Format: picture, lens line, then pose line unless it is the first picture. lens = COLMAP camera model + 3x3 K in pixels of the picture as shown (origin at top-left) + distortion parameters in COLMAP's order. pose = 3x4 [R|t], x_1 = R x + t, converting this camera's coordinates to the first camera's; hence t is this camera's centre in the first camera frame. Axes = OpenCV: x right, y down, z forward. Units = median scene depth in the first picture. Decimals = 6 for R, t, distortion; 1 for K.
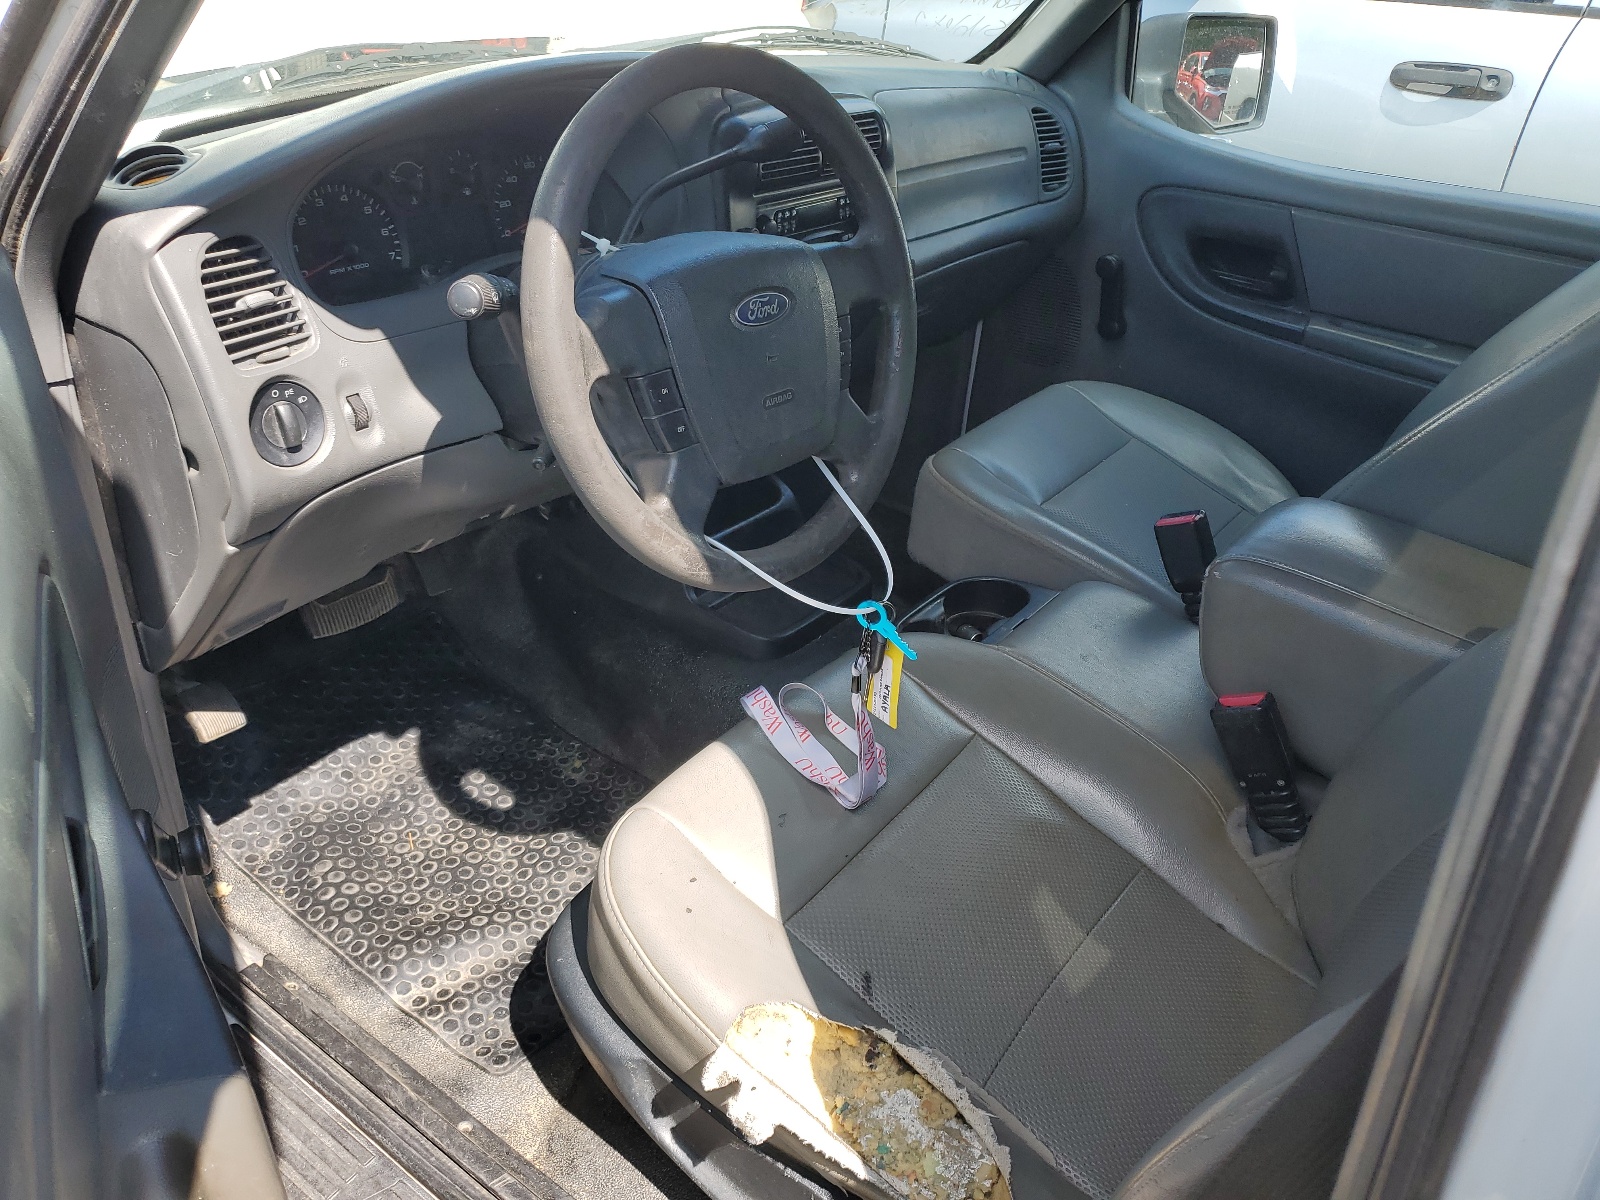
lens RADIAL K [[1213.3, 0, 798.0], [0, 1213.3, 590.0], [0, 0, 1]] dist [0.007459, 0.004423]
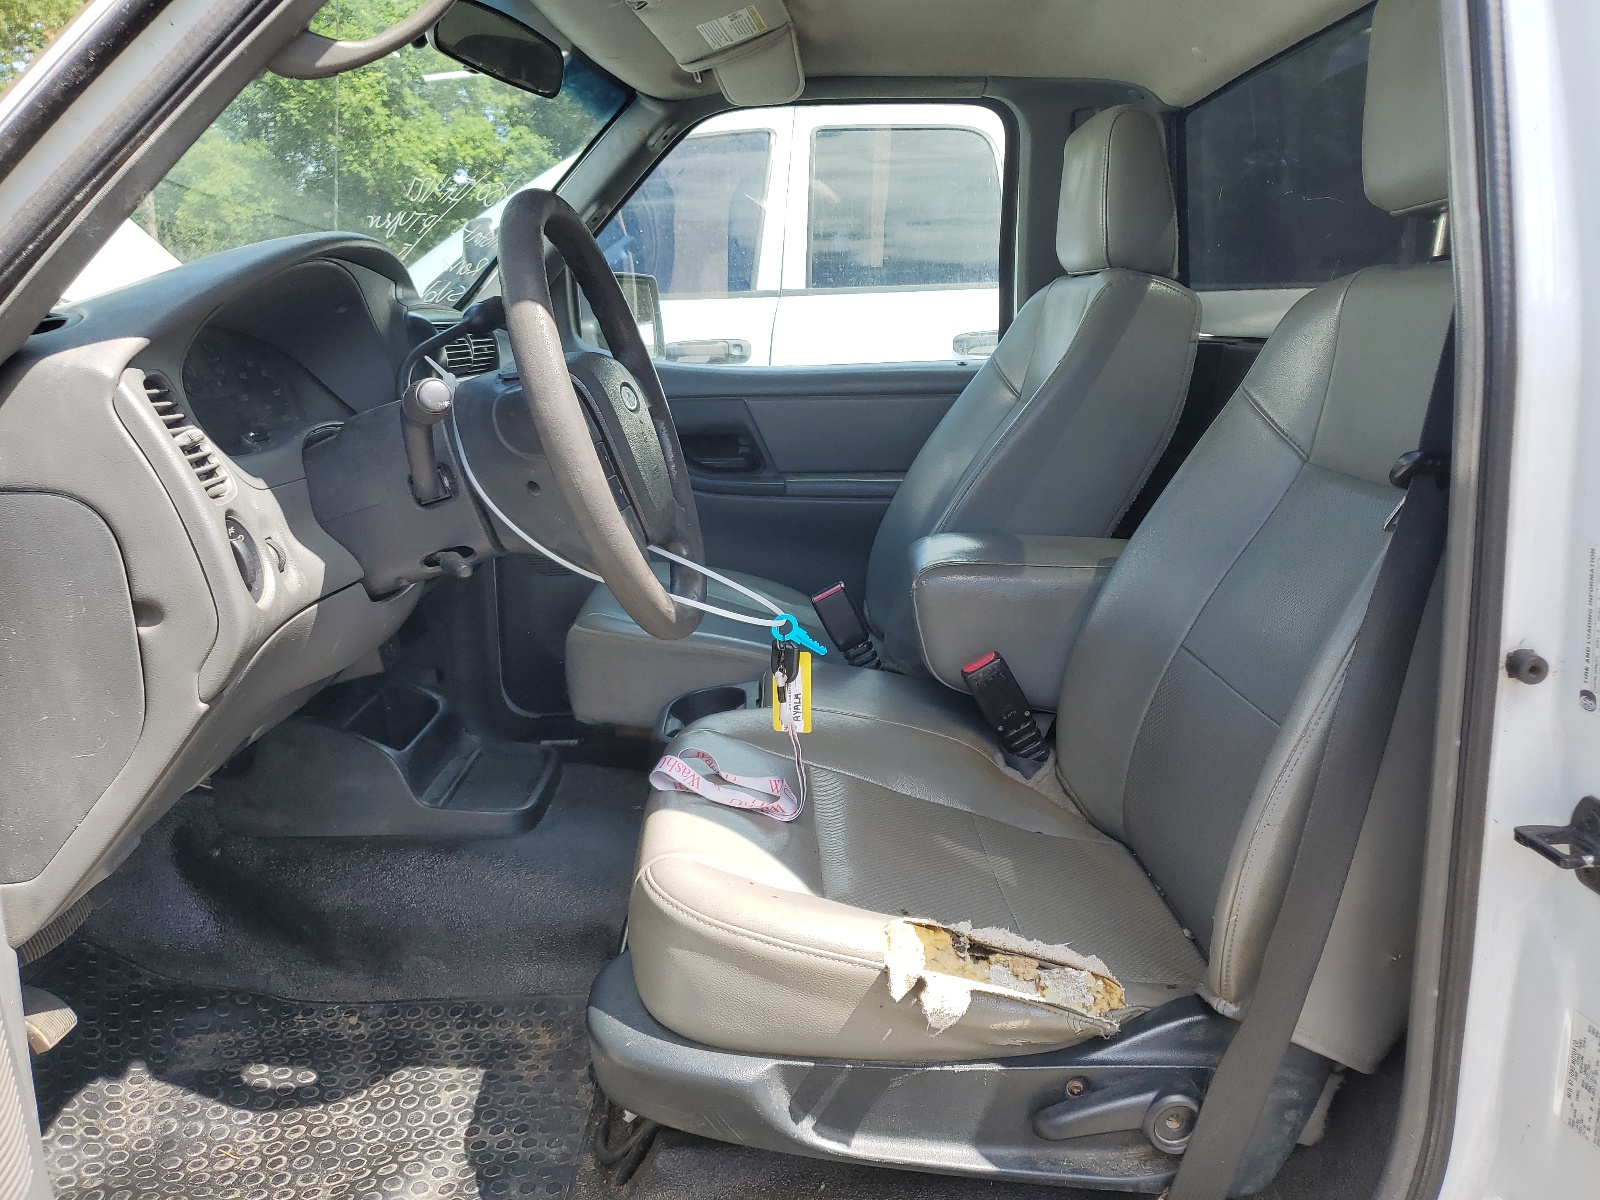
lens RADIAL K [[1203.2, 0, 800.0], [0, 1203.2, 600.0], [0, 0, 1]] dist [0.004401, 0.000684]
pose [[0.794885, -0.211528, 0.568695, -0.395282], [0.354486, 0.922571, -0.152325, 0.121309], [-0.492440, 0.322675, 0.808321, 0.025905]]
